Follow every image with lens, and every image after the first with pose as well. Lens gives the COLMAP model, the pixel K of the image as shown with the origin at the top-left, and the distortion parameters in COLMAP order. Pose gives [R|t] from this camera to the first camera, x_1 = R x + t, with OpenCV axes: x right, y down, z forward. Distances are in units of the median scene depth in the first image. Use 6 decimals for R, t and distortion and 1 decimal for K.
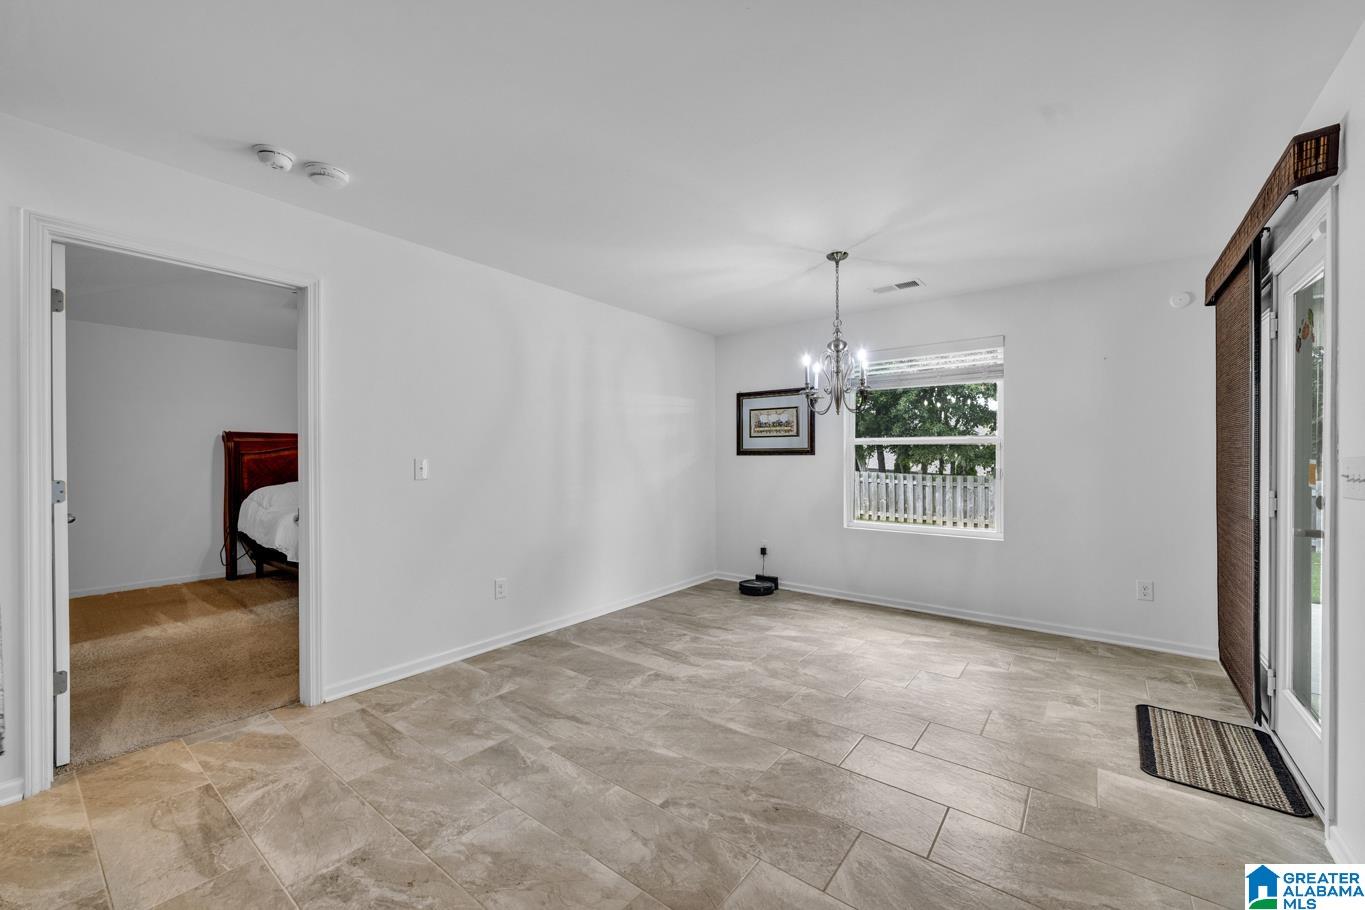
lens RADIAL K [[536.8, 0, 687.5], [0, 536.8, 458.7], [0, 0, 1]] dist [0.000216, -0.000174]
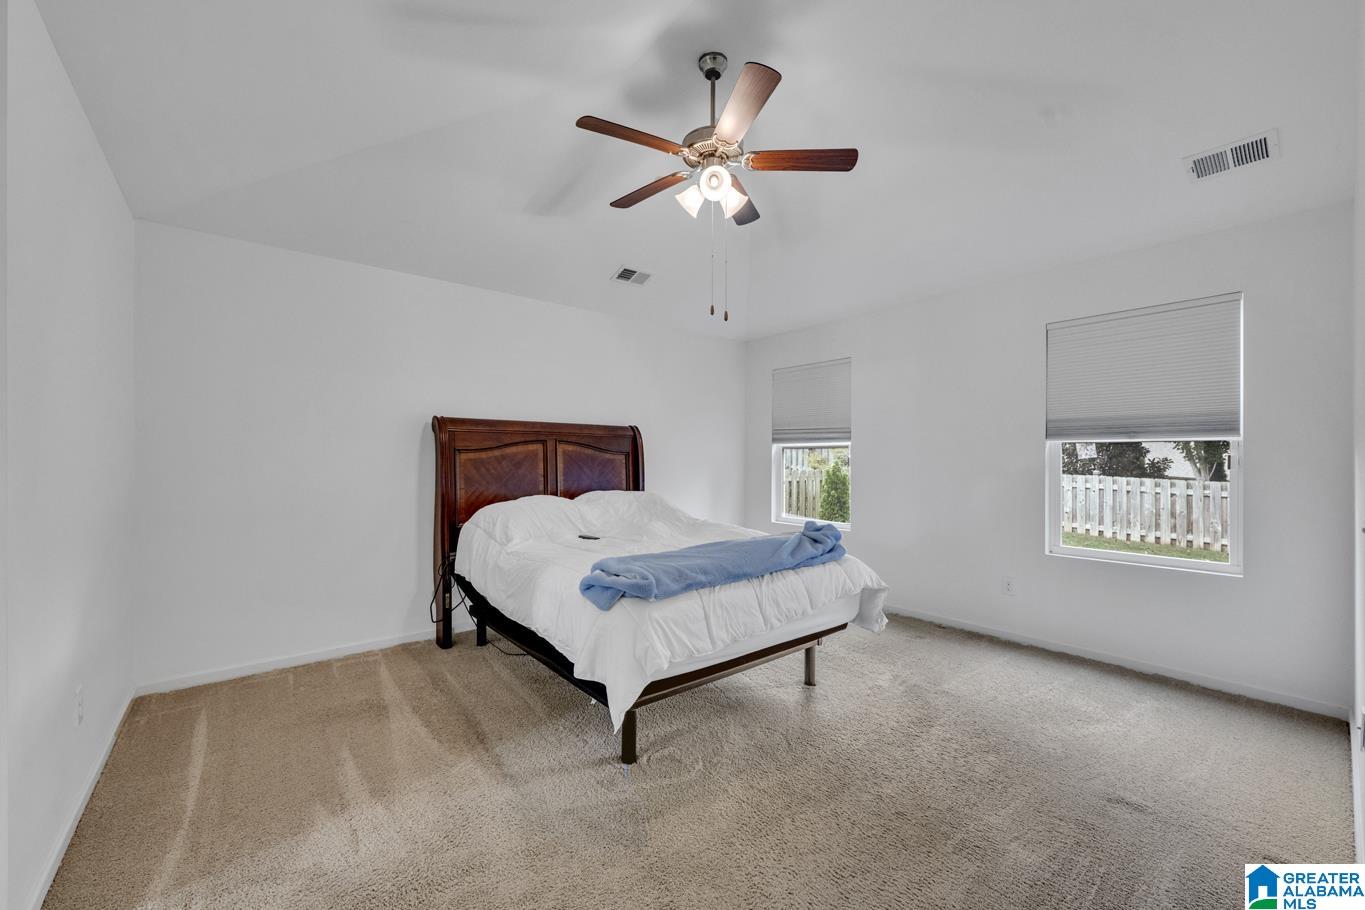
lens RADIAL K [[536.8, 0, 687.5], [0, 536.8, 458.7], [0, 0, 1]] dist [0.000216, -0.000174]
pose [[0.977312, 0.009125, -0.211607, -0.425189], [-0.007947, 0.999948, 0.006415, -0.006000], [0.211654, -0.004588, 0.977334, 0.429598]]
